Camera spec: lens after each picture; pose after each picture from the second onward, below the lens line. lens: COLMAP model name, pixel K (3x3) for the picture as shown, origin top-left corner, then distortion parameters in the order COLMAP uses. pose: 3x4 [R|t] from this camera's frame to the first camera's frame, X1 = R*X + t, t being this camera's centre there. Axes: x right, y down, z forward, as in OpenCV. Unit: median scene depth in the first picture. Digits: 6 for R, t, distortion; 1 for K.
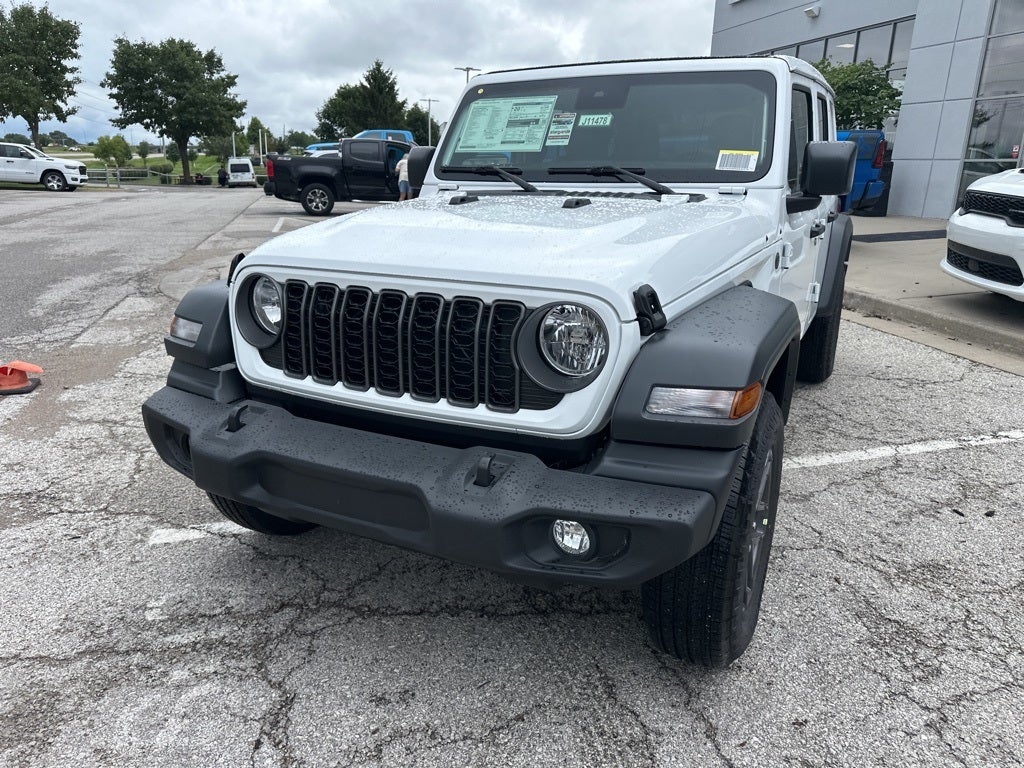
lens RADIAL K [[722.3, 0, 508.6], [0, 722.3, 384.3], [0, 0, 1]] dist [0.032204, -0.039618]
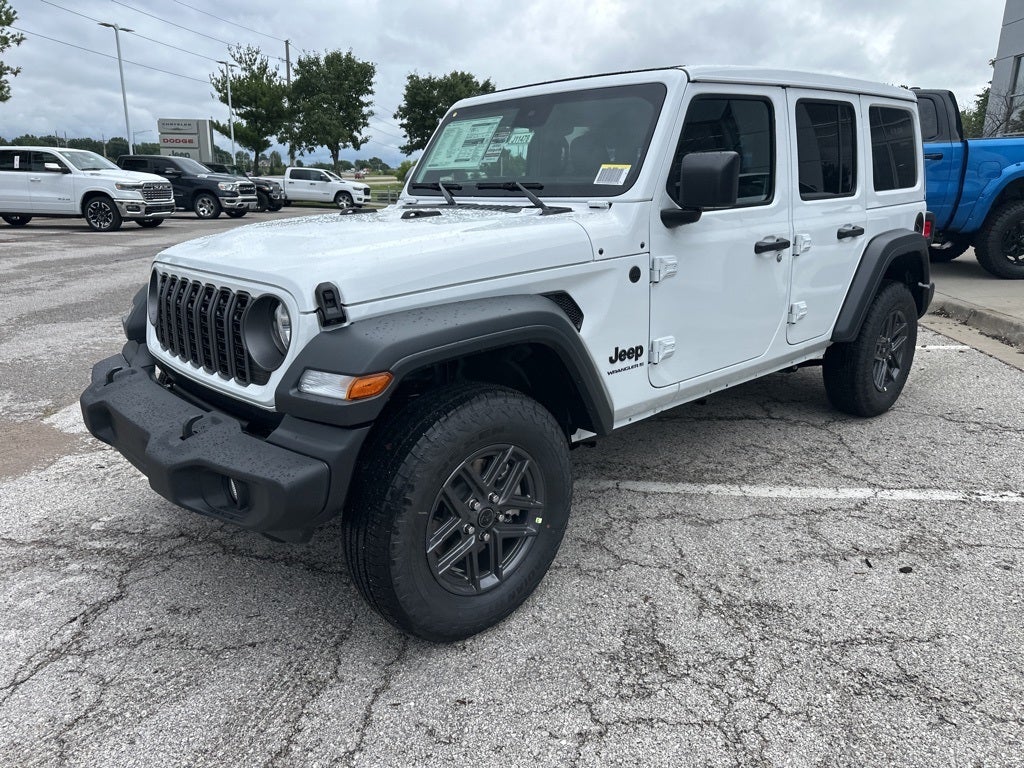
lens RADIAL K [[722.3, 0, 507.4], [0, 722.3, 386.8], [0, 0, 1]] dist [0.032204, -0.039618]
pose [[0.935615, 0.082249, -0.343307, 0.523422], [-0.088557, 0.996067, -0.002709, 0.003425], [0.341734, 0.032937, 0.939219, 0.007823]]
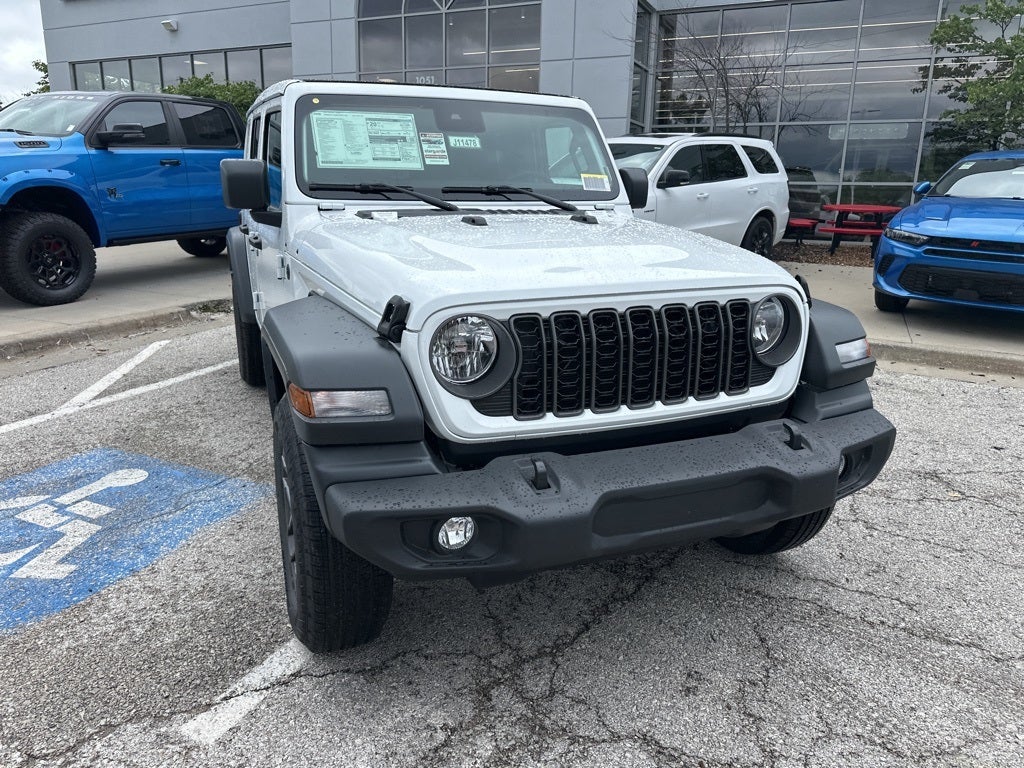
lens RADIAL K [[722.3, 0, 507.5], [0, 722.3, 382.8], [0, 0, 1]] dist [0.032204, -0.039618]
pose [[0.651462, -0.199148, 0.732077, -0.717050], [0.212108, 0.974265, 0.076279, -0.096037], [-0.728428, 0.105586, 0.676938, 0.297926]]
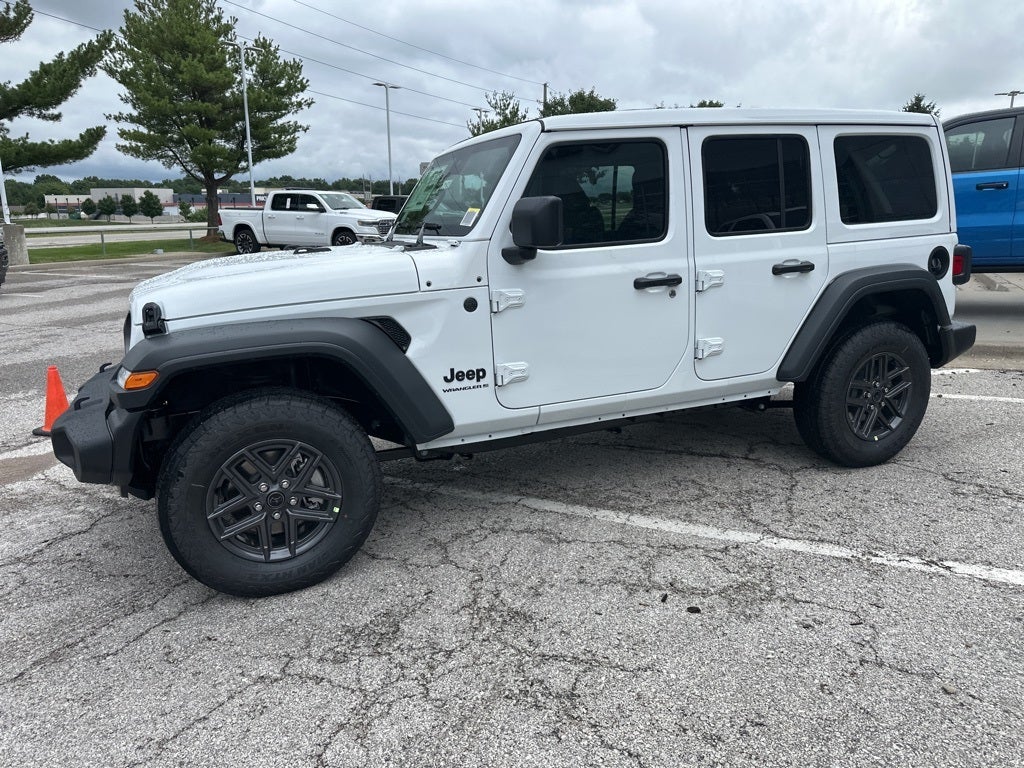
lens RADIAL K [[722.3, 0, 508.2], [0, 722.3, 379.6], [0, 0, 1]] dist [0.032204, -0.039618]
pose [[0.759910, 0.118764, -0.639086, 1.068499], [-0.160383, 0.987028, -0.007282, -0.052288], [0.629931, 0.108032, 0.769101, 0.180304]]
